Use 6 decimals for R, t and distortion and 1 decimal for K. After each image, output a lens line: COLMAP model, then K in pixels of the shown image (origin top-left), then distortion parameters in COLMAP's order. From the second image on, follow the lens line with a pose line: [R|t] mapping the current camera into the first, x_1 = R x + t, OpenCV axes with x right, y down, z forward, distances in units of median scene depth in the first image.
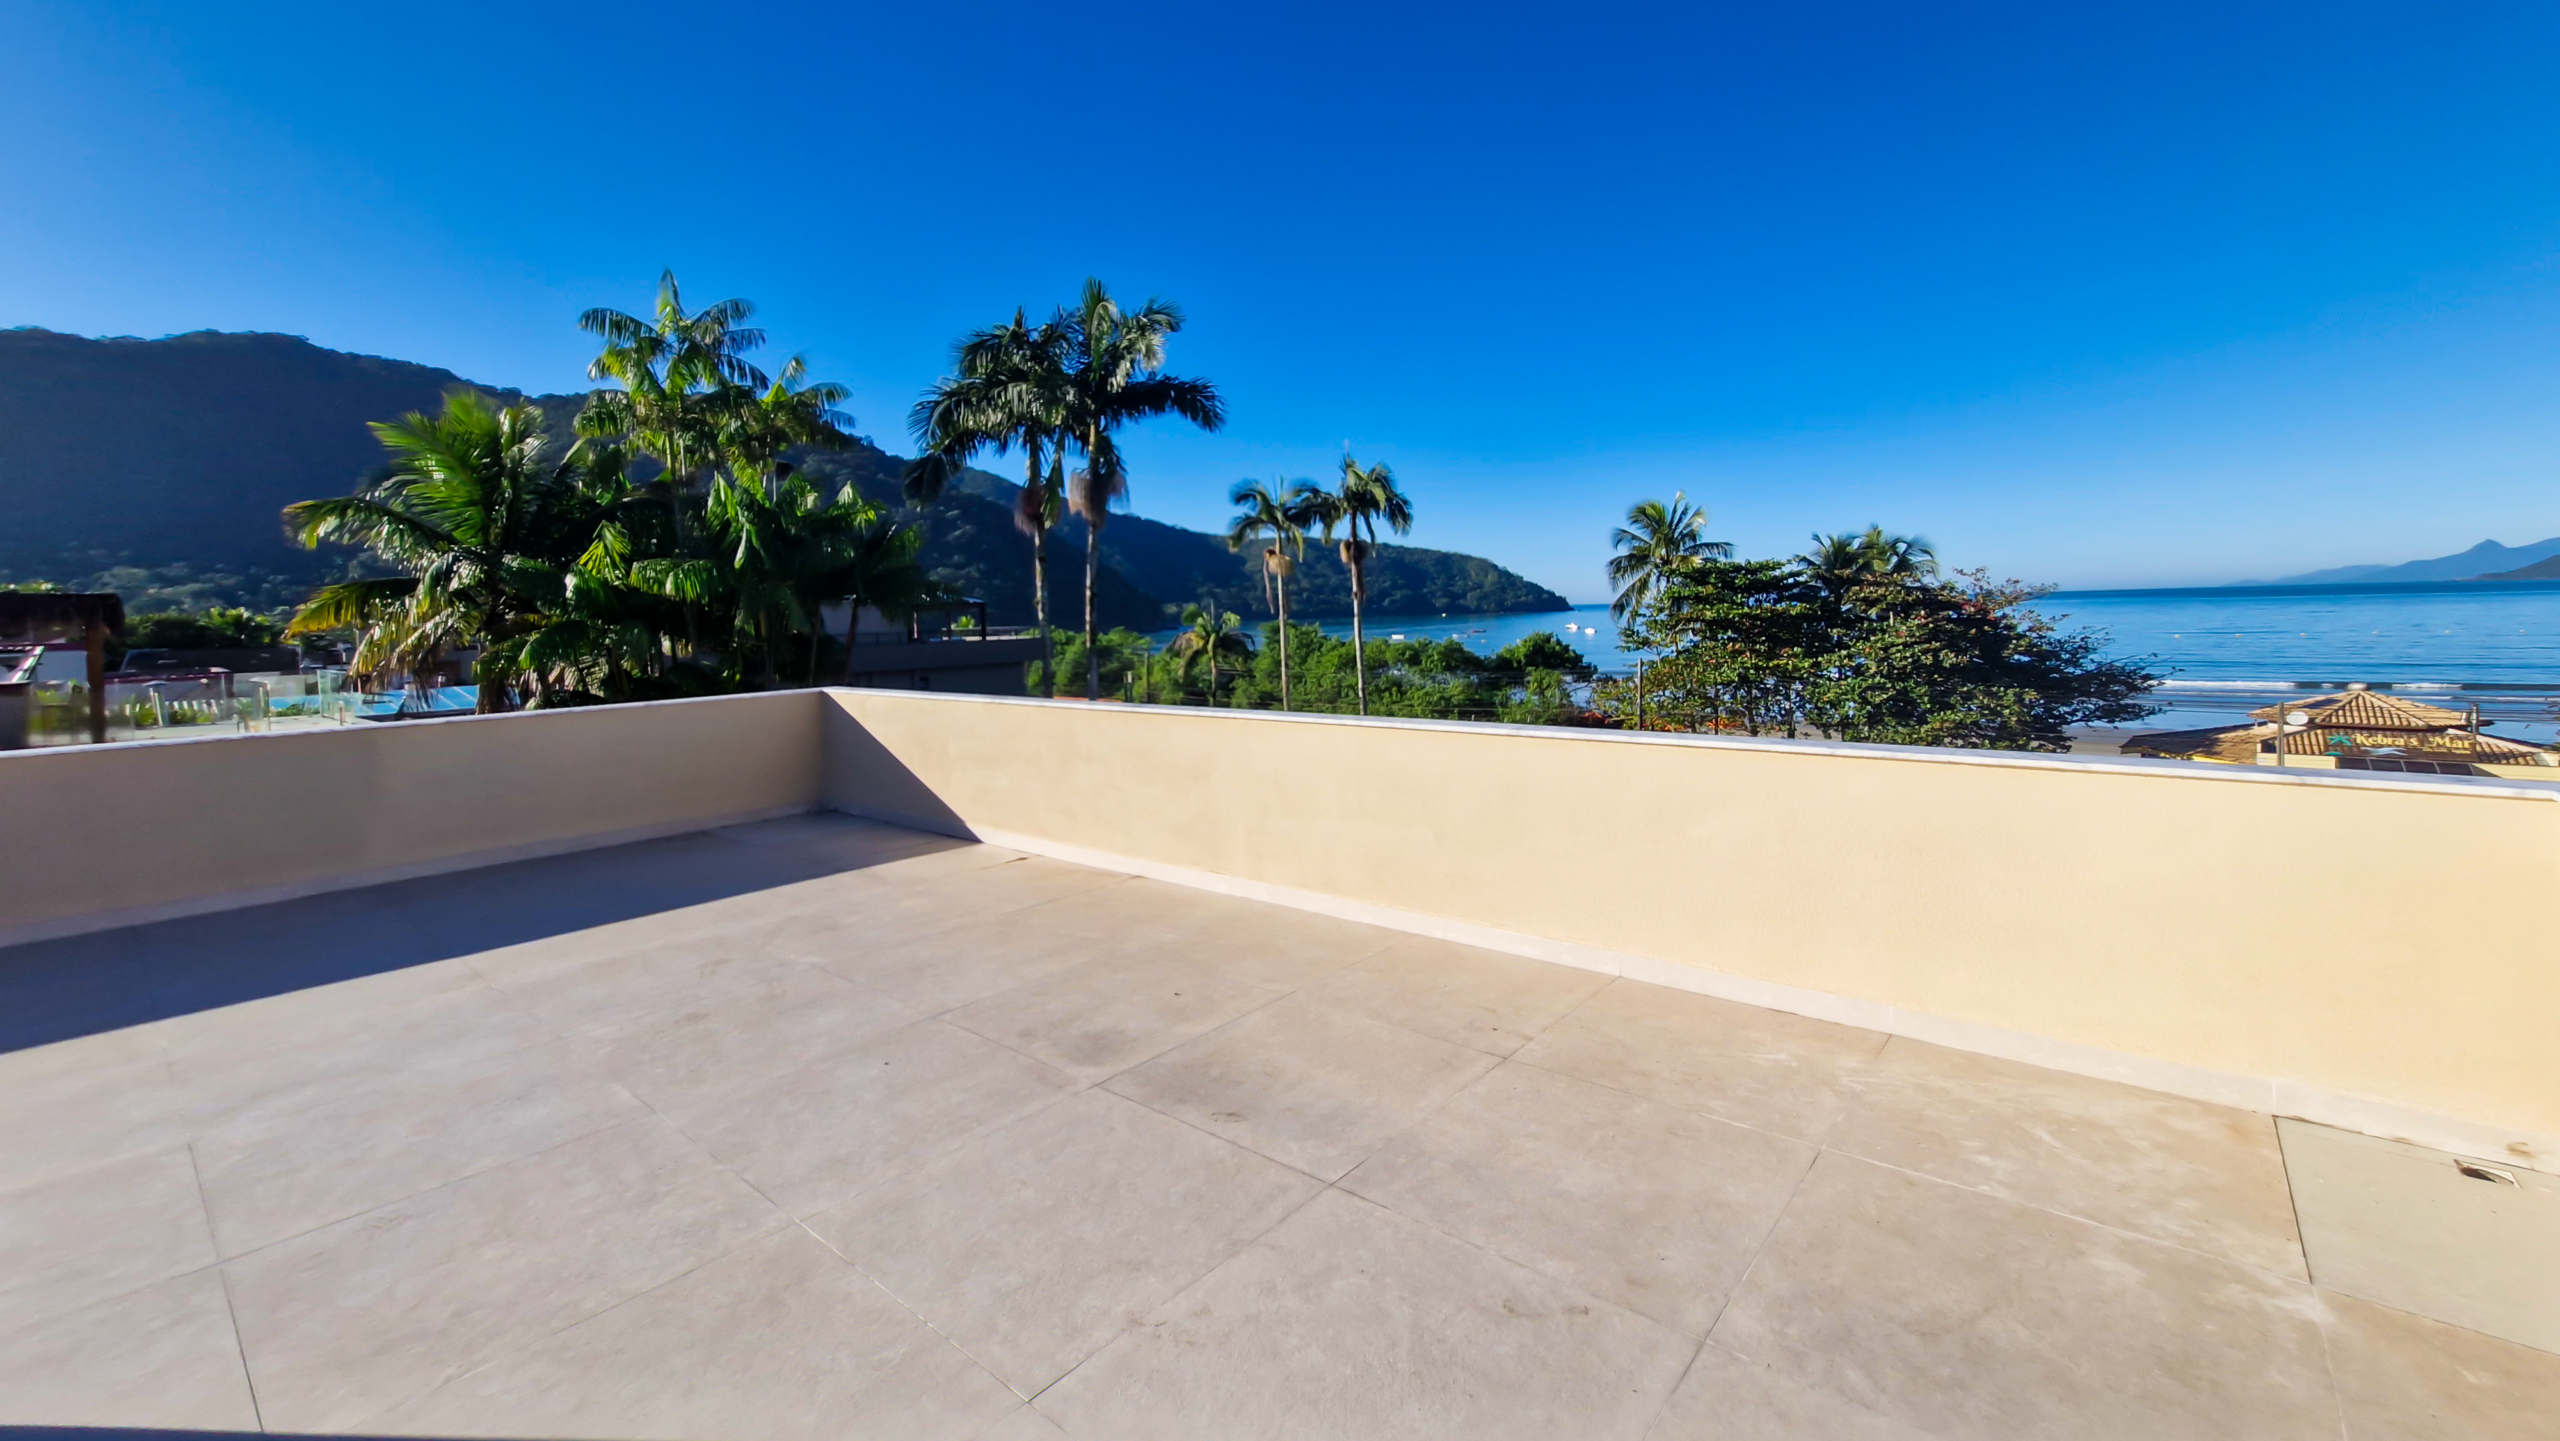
lens RADIAL K [[1034.4, 0, 1281.6], [0, 1034.4, 632.0], [0, 0, 1]] dist [0.001943, -0.000045]
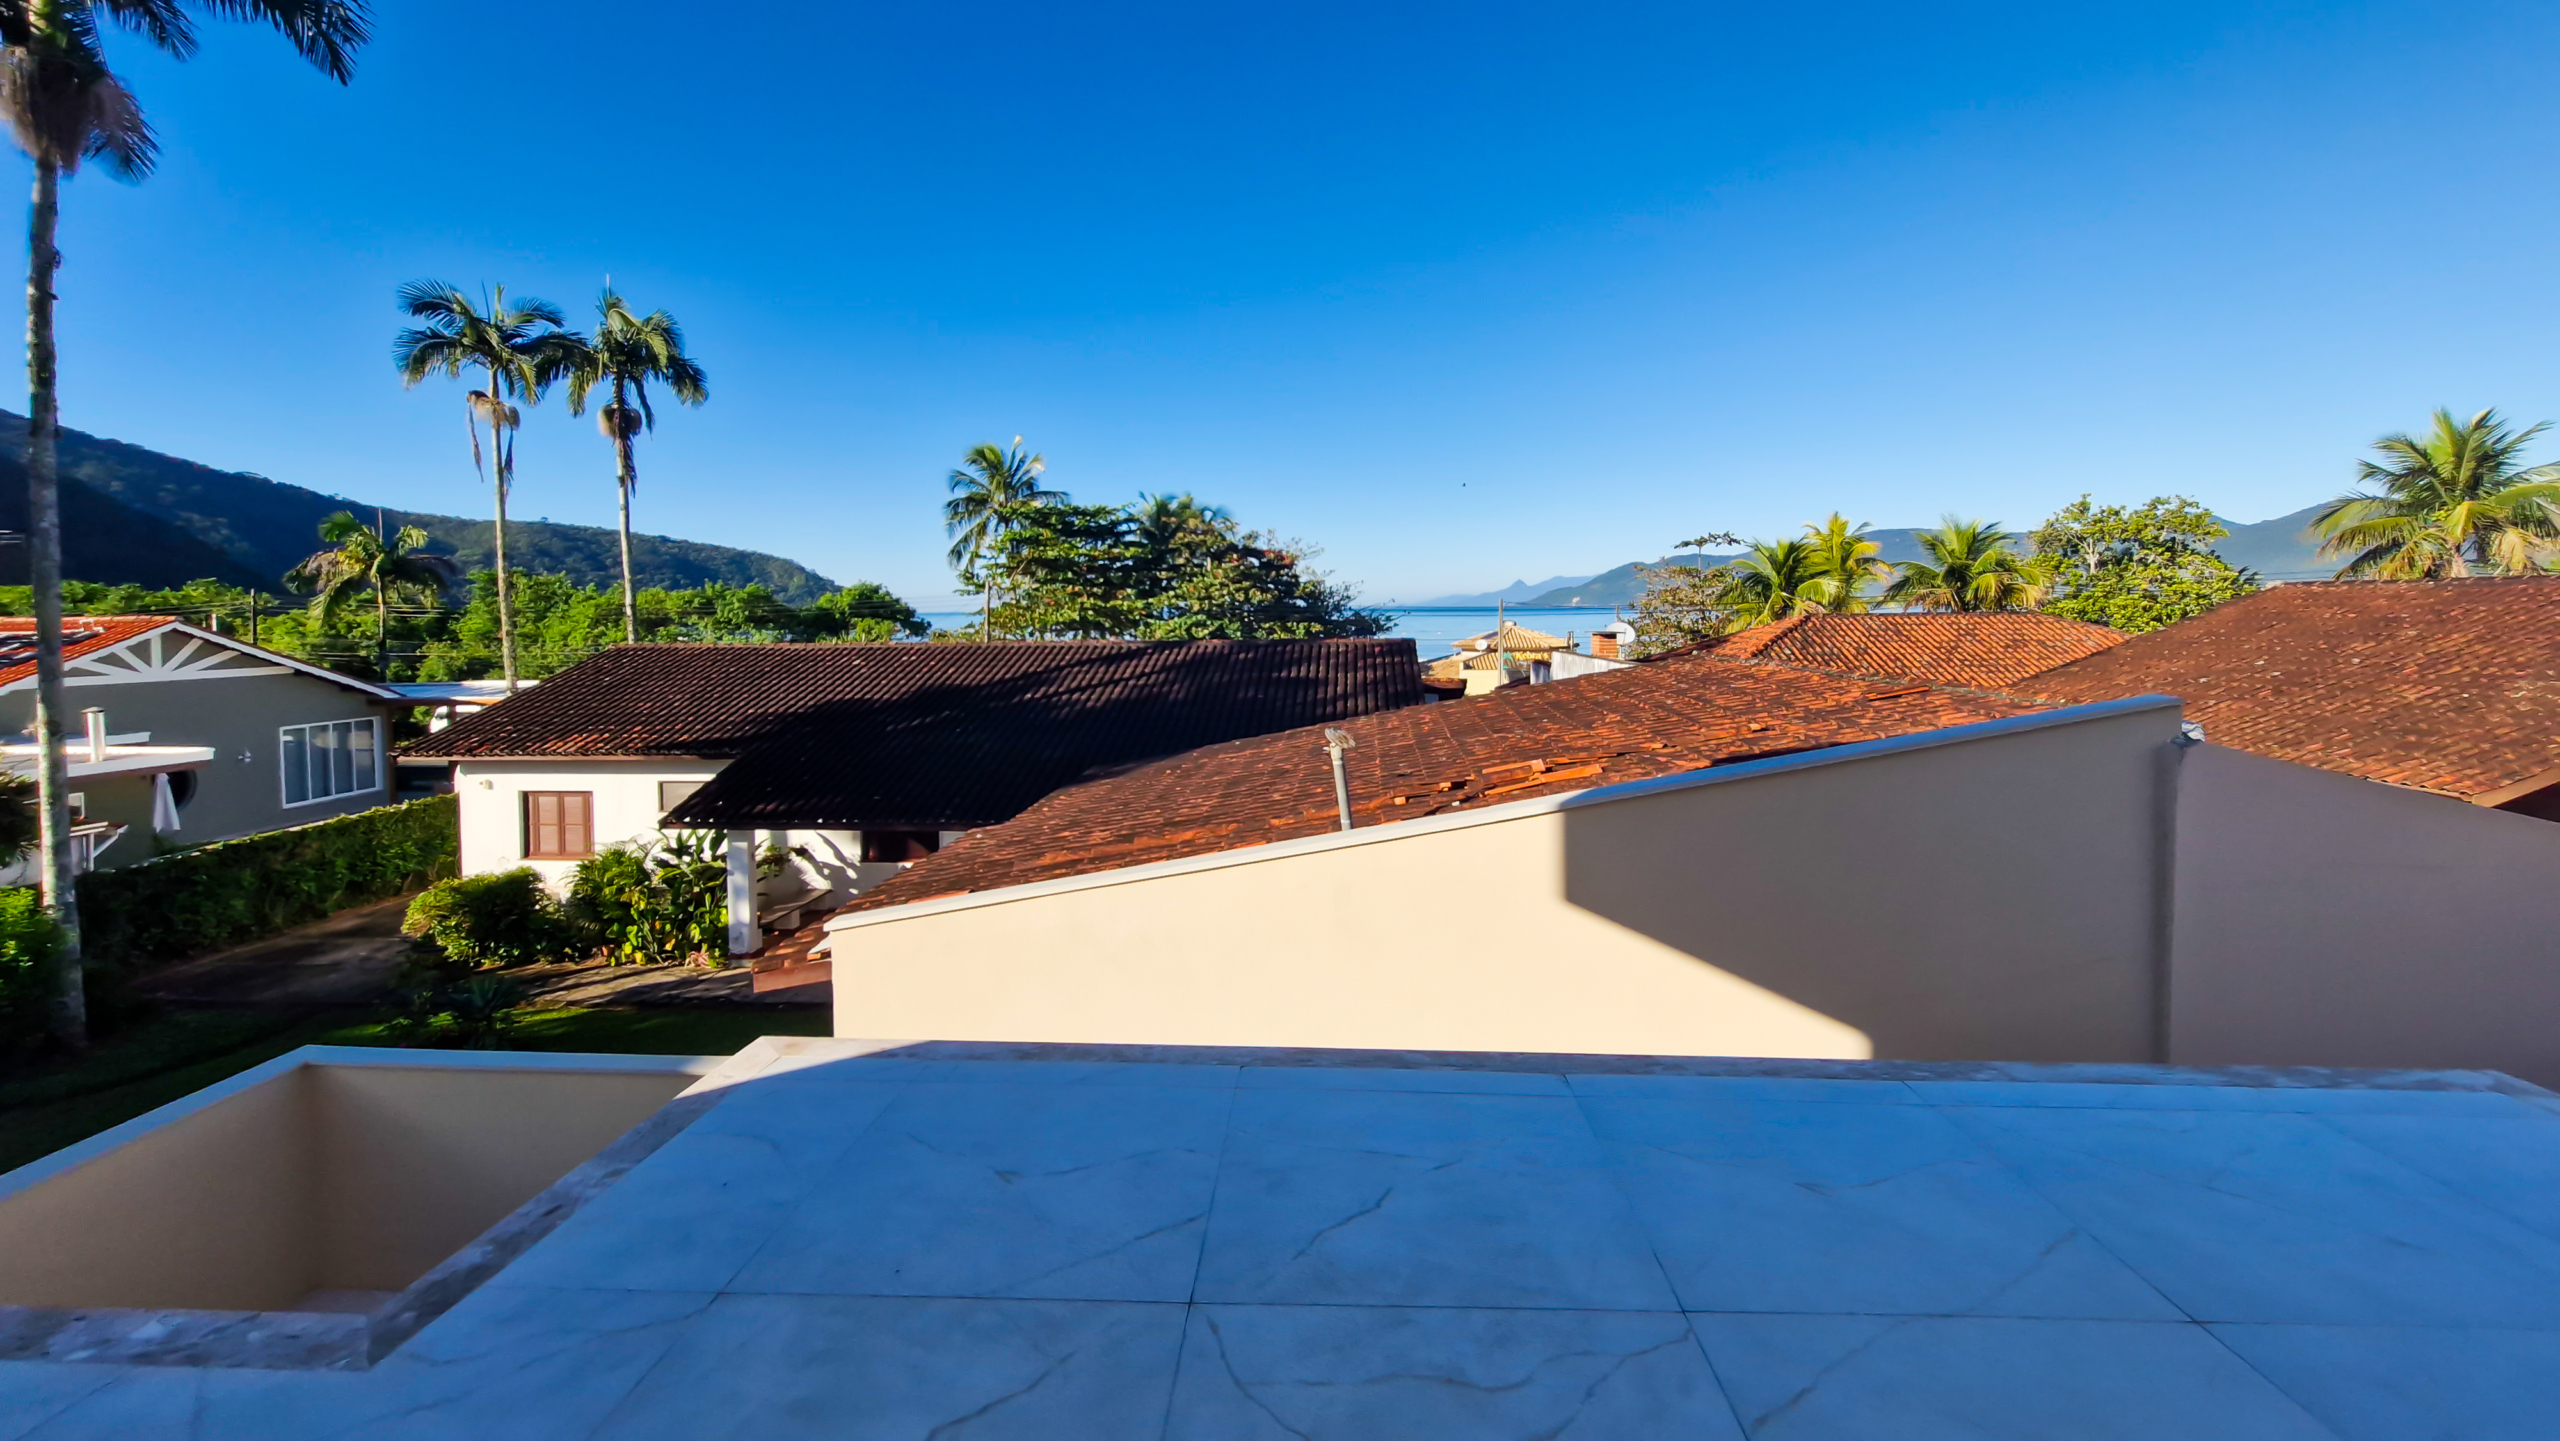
lens RADIAL K [[1036.6, 0, 1282.8], [0, 1036.6, 629.9], [0, 0, 1]] dist [0.000646, -0.000409]
pose [[0.803082, 0.005920, 0.595840, 0.006771], [0.000141, 0.999949, -0.010126, 0.061606], [-0.595869, 0.008216, 0.803040, 0.080574]]
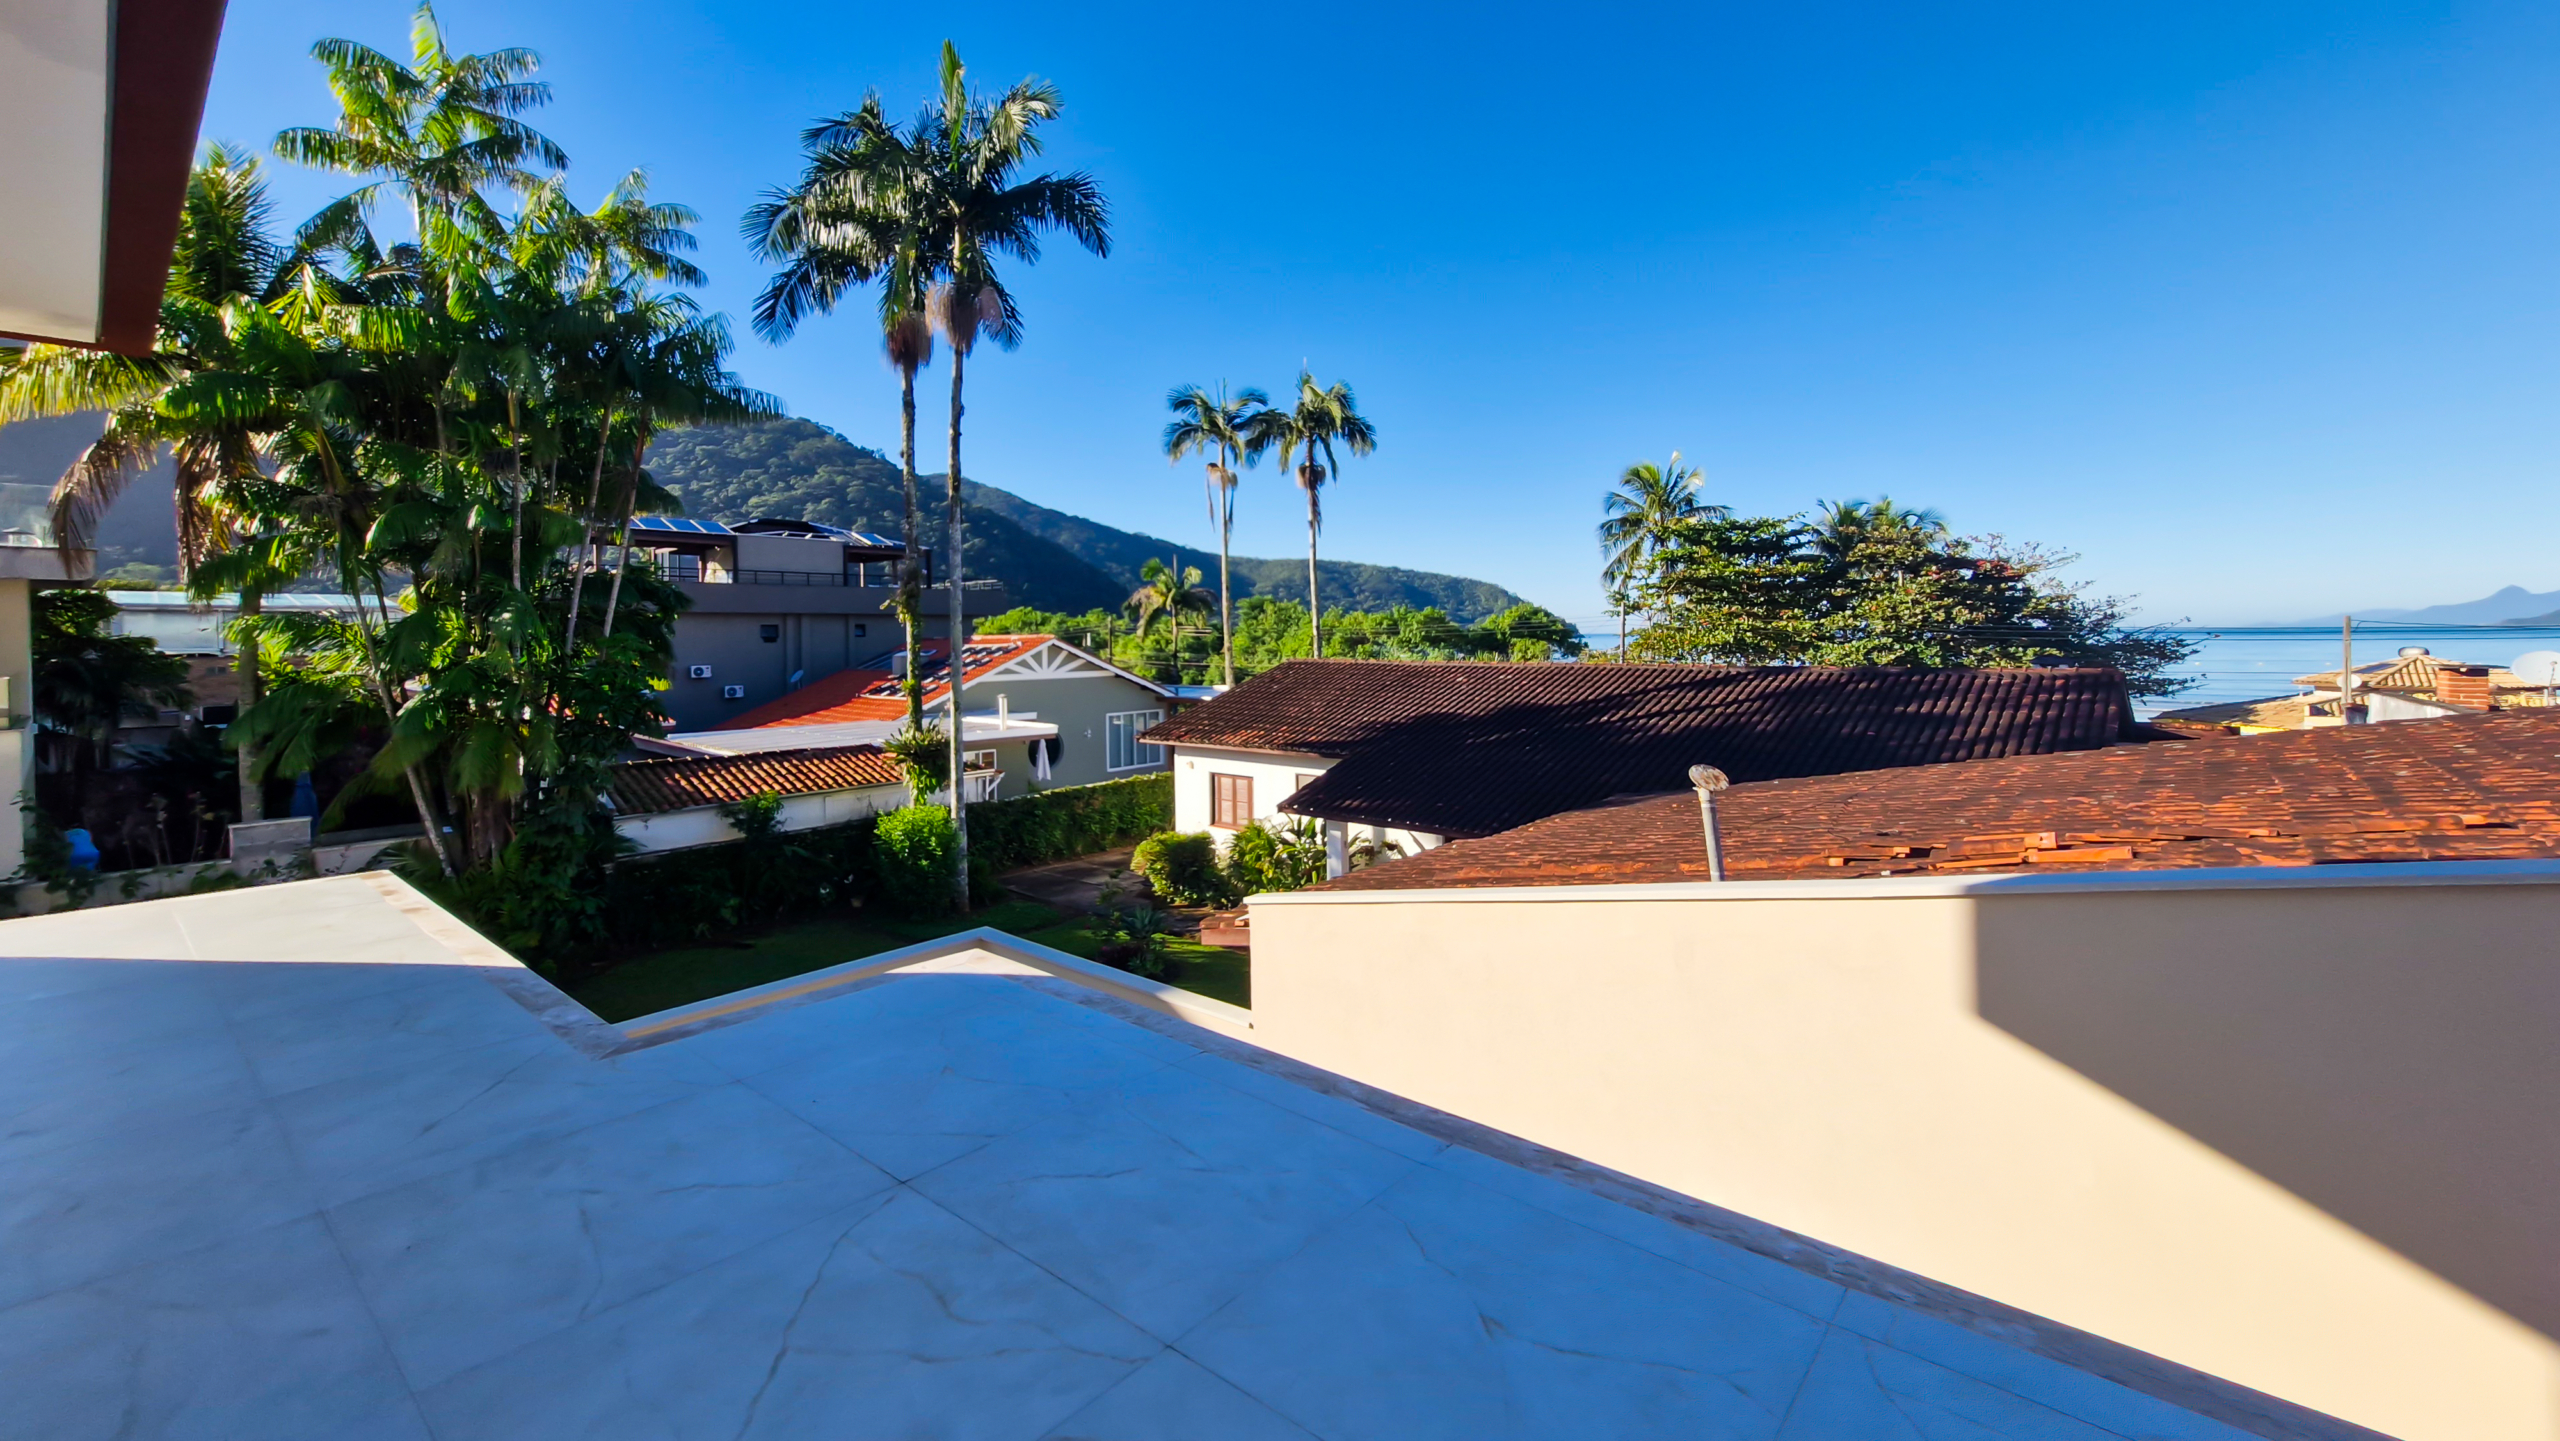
lens RADIAL K [[1034.4, 0, 1281.6], [0, 1034.4, 632.0], [0, 0, 1]] dist [0.001943, -0.000045]
pose [[0.999791, 0.018232, -0.009242, 0.042239], [-0.018432, 0.999586, -0.022086, 0.061047], [0.008836, 0.022252, 0.999713, 0.065619]]
